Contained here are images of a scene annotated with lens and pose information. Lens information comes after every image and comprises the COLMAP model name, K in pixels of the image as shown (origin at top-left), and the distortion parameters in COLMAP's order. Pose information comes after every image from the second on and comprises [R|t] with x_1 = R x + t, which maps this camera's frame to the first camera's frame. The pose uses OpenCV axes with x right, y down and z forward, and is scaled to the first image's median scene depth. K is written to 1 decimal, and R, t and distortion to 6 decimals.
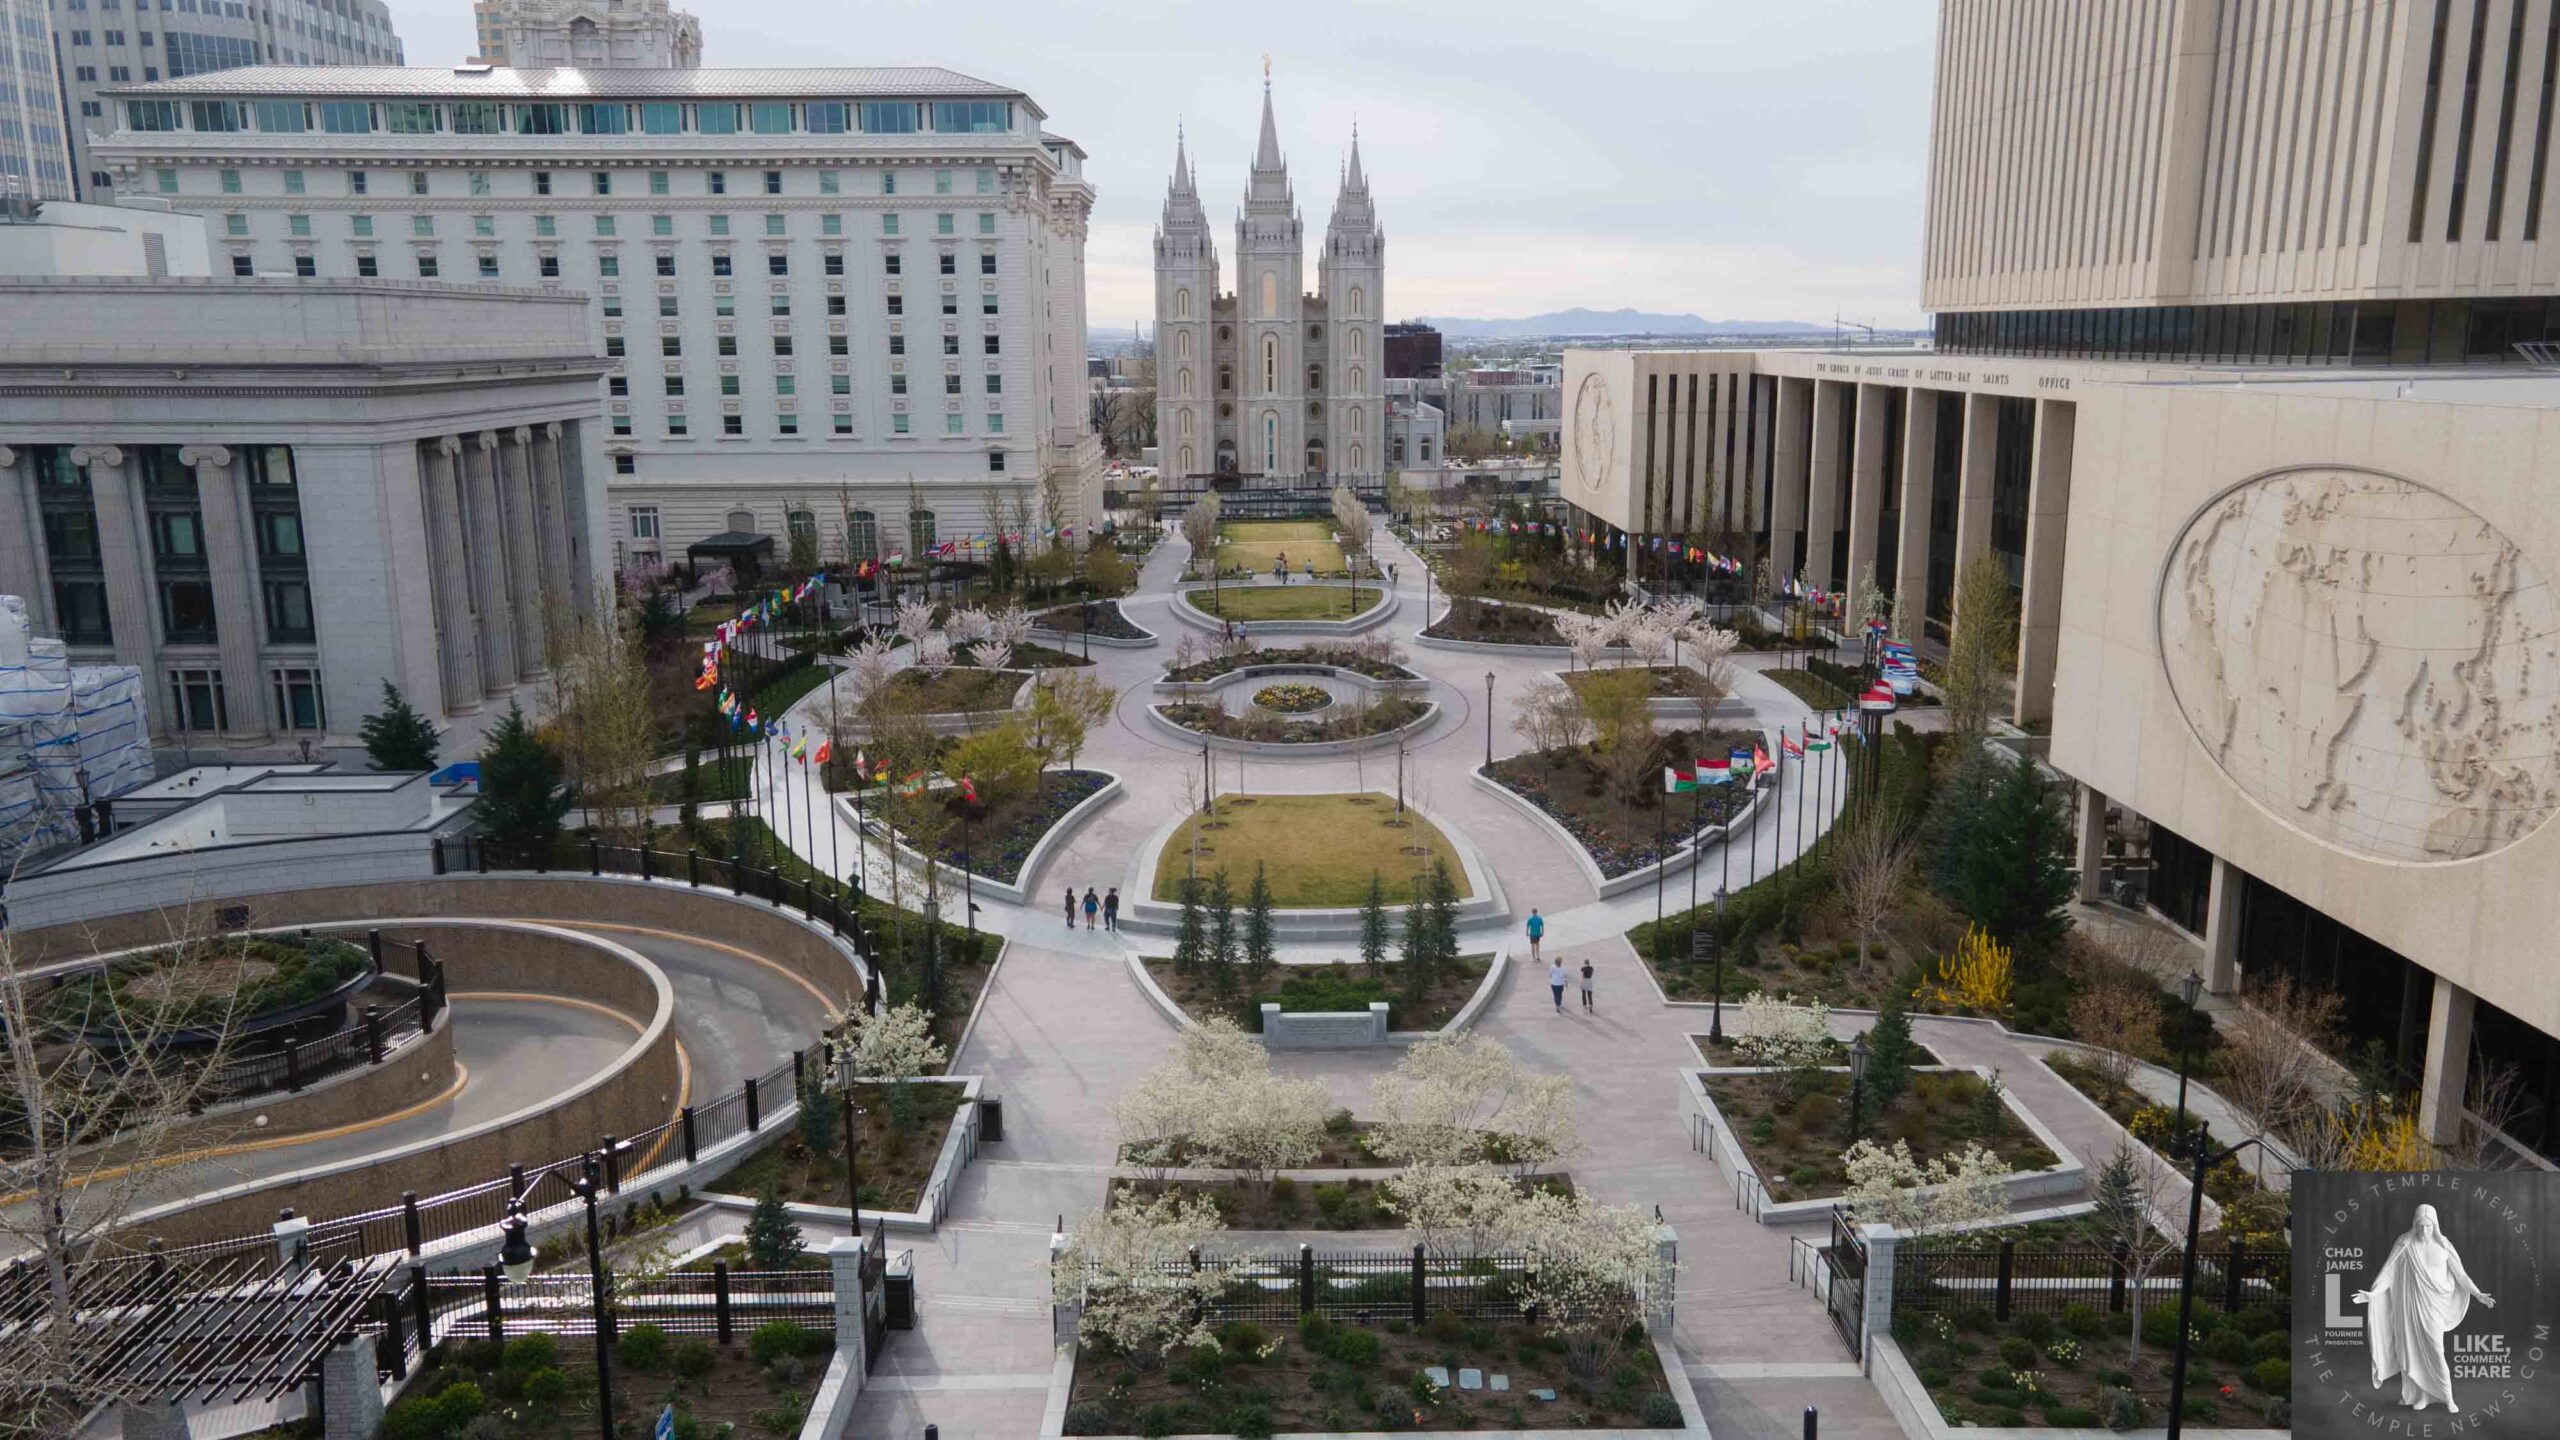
lens RADIAL K [[1861.4, 0, 1280.0], [0, 1861.4, 720.0], [0, 0, 1]] dist [0.044627, 0.004639]
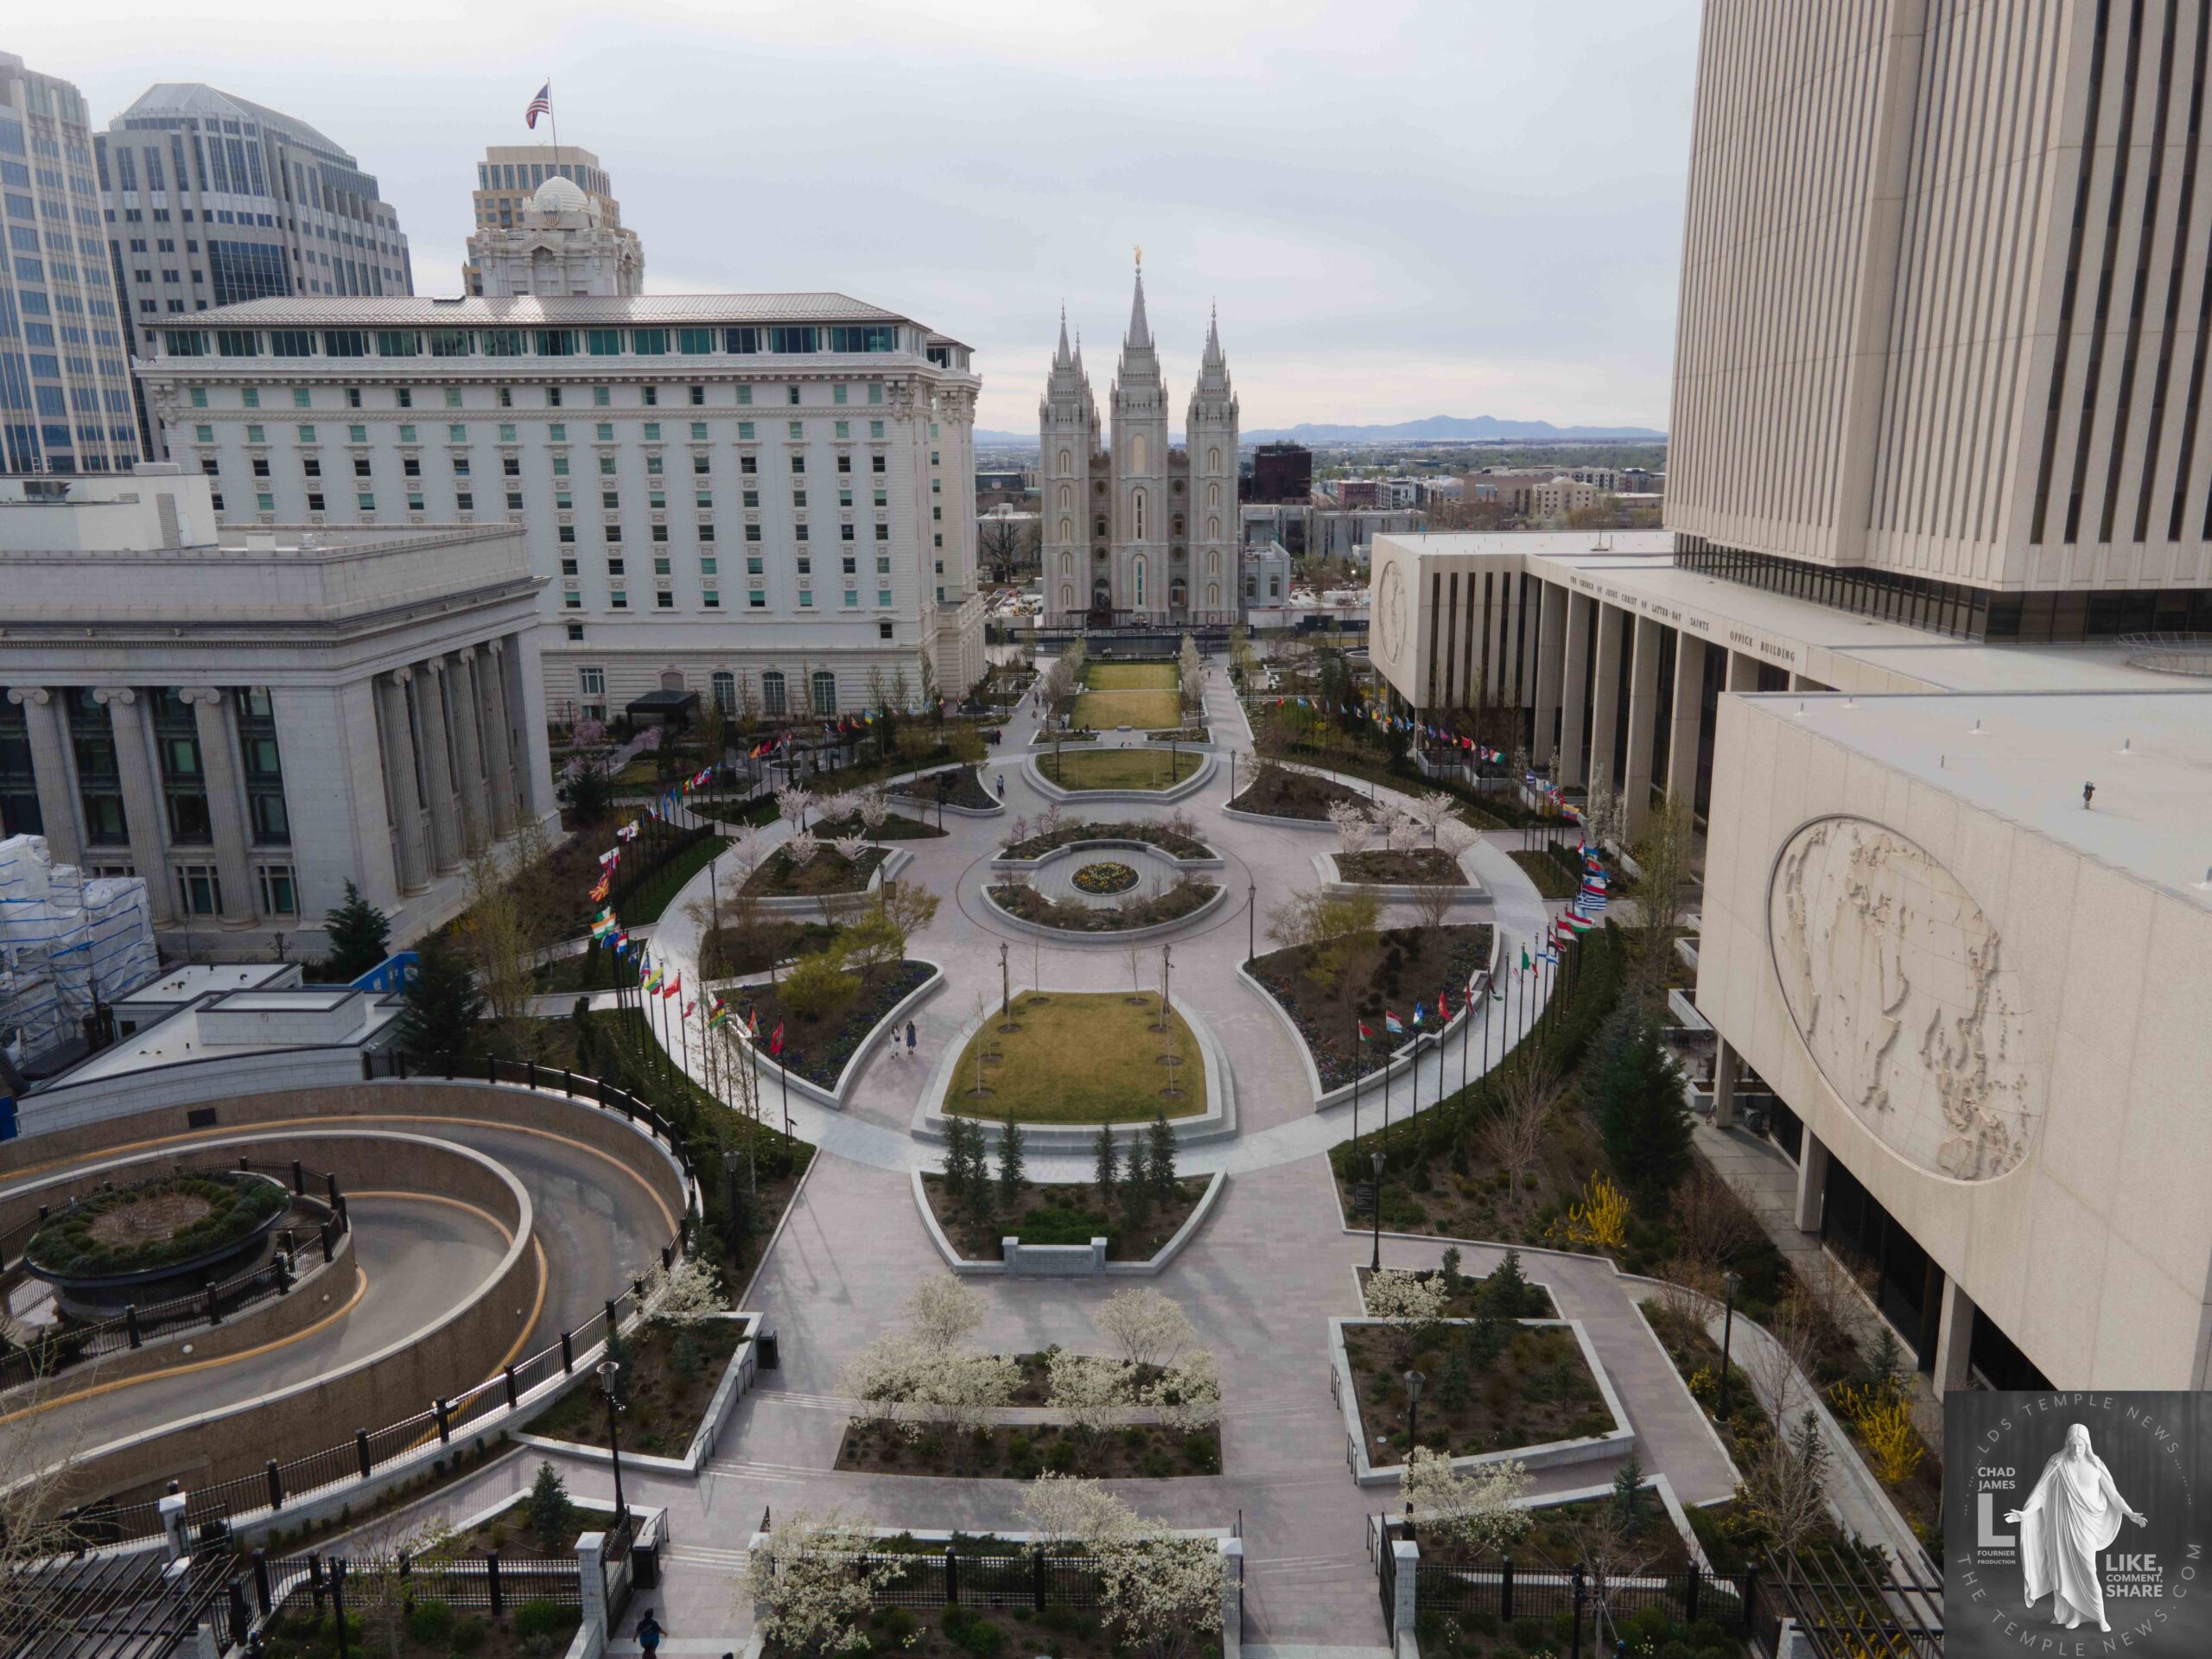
lens RADIAL K [[1609.6, 0, 1106.0], [0, 1609.6, 829.5], [0, 0, 1]] dist [0.041732, 0.004296]
pose [[0.999035, 0.007417, -0.043296, 0.059473], [-0.005993, 0.999440, 0.032910, -0.088179], [0.043516, -0.032619, 0.998520, -0.027441]]
